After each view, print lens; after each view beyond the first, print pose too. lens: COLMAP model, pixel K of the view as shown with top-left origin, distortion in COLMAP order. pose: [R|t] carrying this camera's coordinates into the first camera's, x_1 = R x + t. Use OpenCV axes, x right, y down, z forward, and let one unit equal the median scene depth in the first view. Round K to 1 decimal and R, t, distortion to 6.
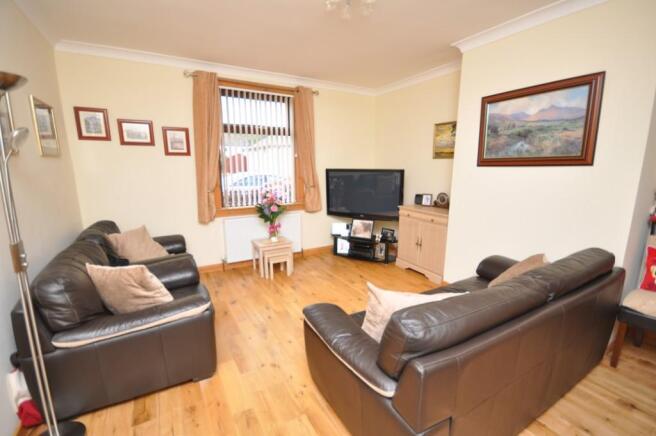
lens RADIAL K [[286.4, 0, 326.3], [0, 286.4, 216.3], [0, 0, 1]] dist [-0.001739, -0.000067]
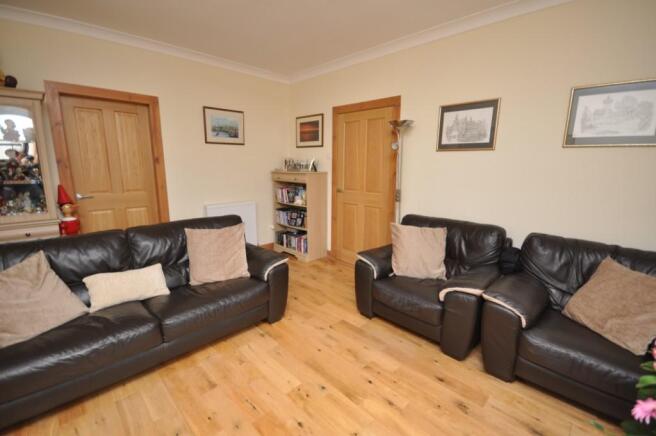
lens RADIAL K [[286.4, 0, 331.7], [0, 286.4, 216.7], [0, 0, 1]] dist [-0.001739, -0.000067]
pose [[-0.967967, 0.043725, -0.247239, 0.036197], [-0.046353, 0.936671, 0.347128, -0.237089], [0.246760, 0.347469, -0.904641, 1.509841]]
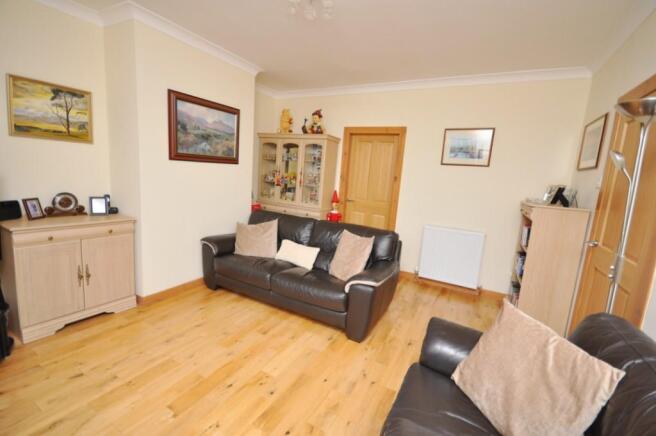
lens RADIAL K [[286.4, 0, 330.0], [0, 286.4, 216.2], [0, 0, 1]] dist [-0.001739, -0.000067]
pose [[-0.519244, -0.160253, 0.839467, -0.678748], [0.084609, 0.967798, 0.237085, -0.193761], [-0.850428, 0.194131, -0.488964, 1.173322]]
